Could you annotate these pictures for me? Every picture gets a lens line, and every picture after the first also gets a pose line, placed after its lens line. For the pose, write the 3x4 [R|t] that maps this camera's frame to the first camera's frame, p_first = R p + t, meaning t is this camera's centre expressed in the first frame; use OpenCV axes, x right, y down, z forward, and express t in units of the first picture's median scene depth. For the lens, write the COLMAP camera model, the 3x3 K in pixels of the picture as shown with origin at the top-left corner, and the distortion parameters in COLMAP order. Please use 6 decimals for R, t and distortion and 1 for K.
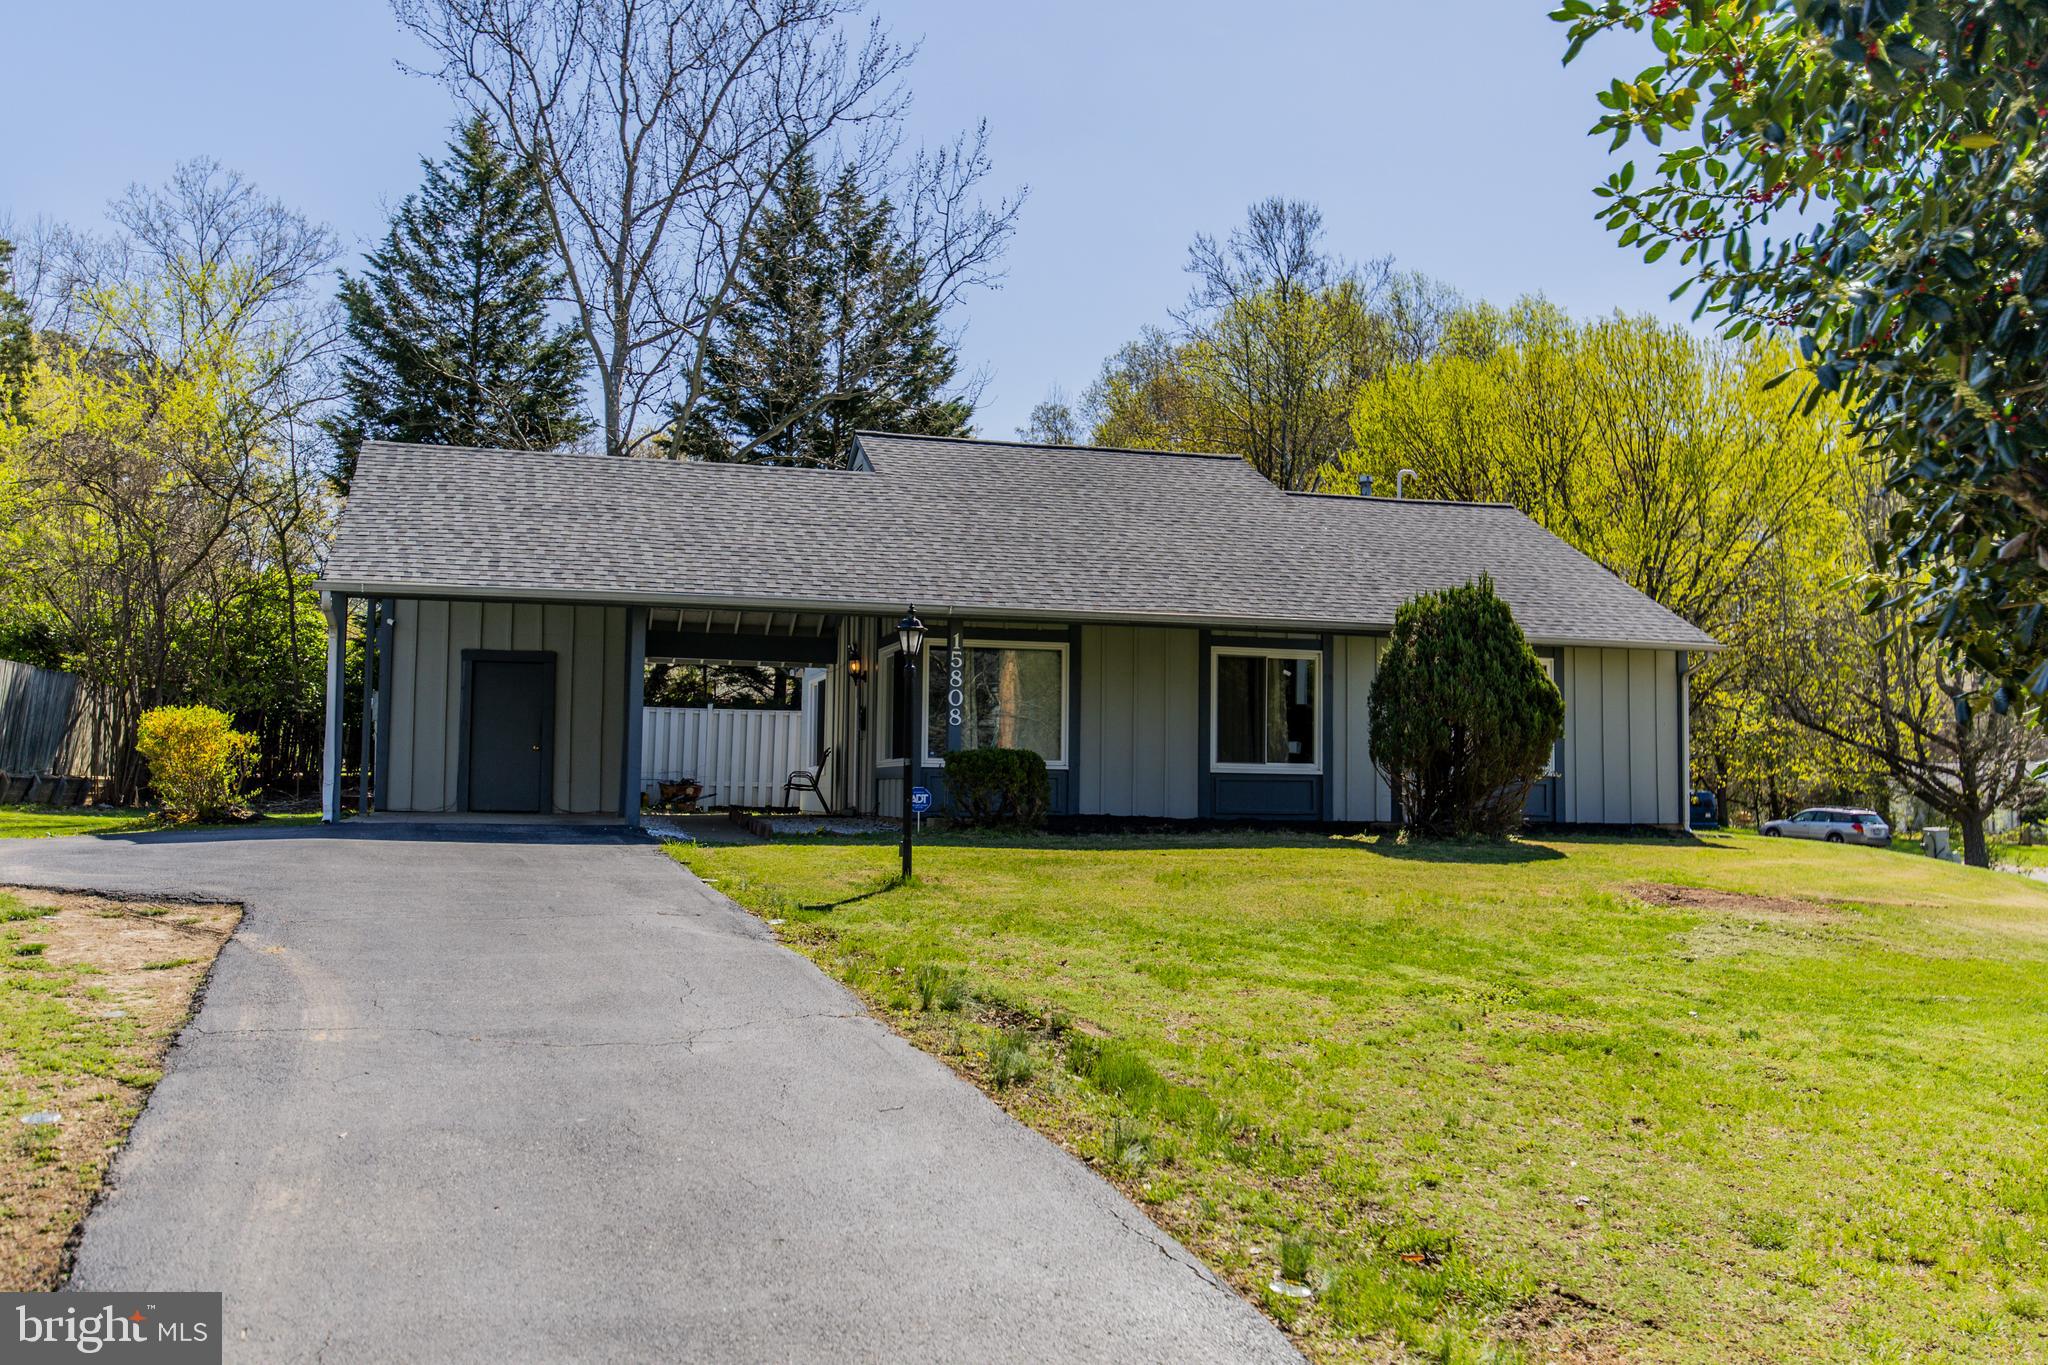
lens RADIAL K [[1798.2, 0, 1037.7], [0, 1798.2, 668.7], [0, 0, 1]] dist [0.000839, -0.005131]
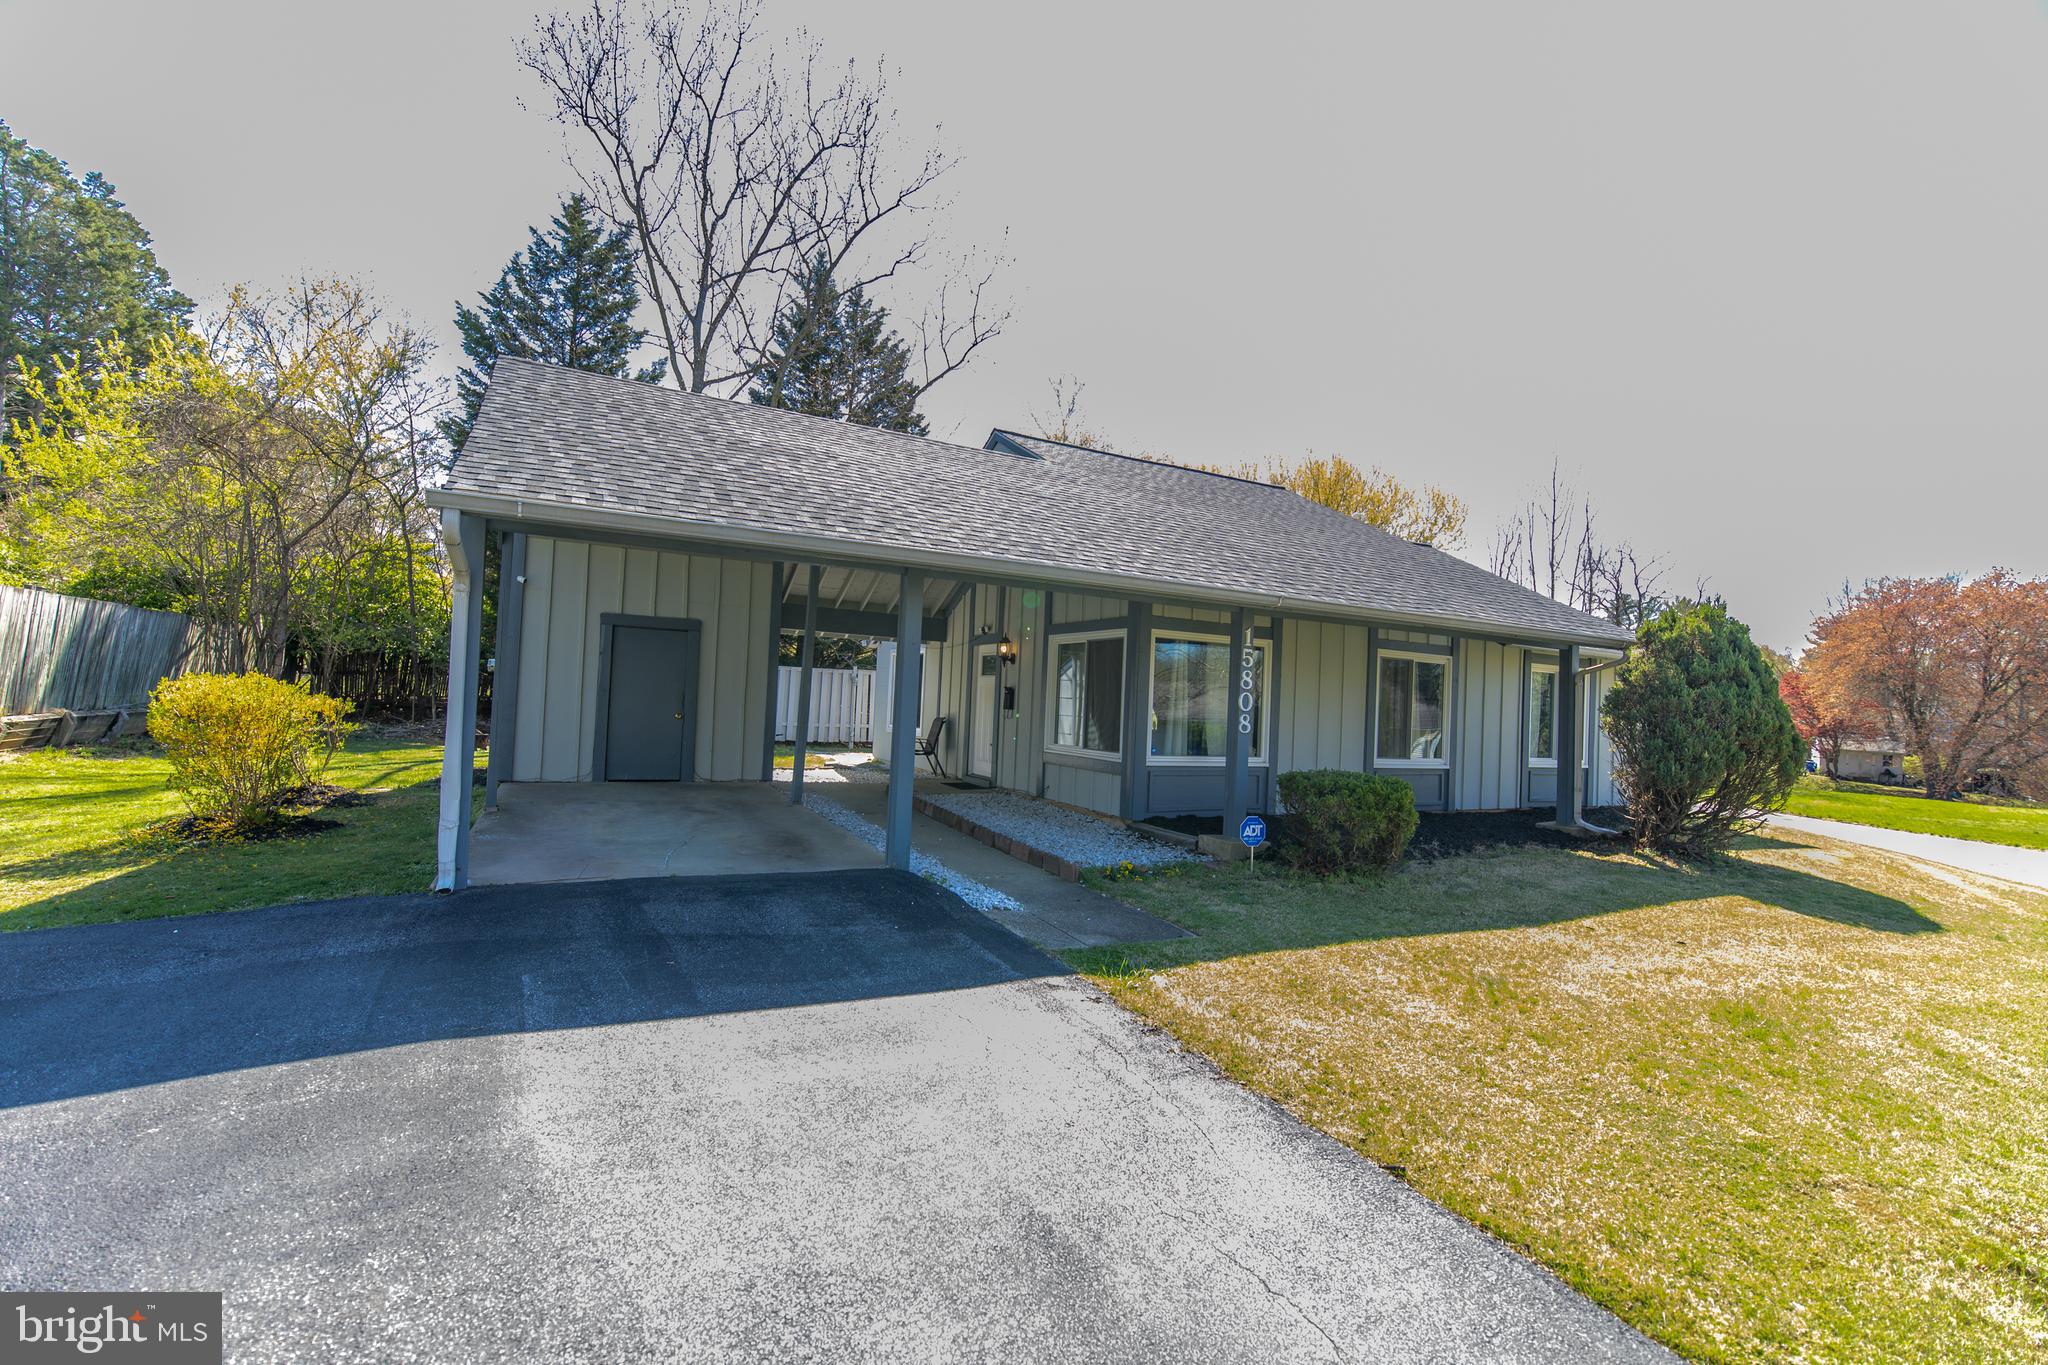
lens RADIAL K [[875.1, 0, 1021.4], [0, 875.1, 683.8], [0, 0, 1]] dist [0.000266, -0.000841]
pose [[0.976680, 0.036533, 0.211570, -0.209274], [-0.048235, 0.997563, 0.050414, -0.007573], [-0.209212, -0.059444, 0.976062, 0.521113]]
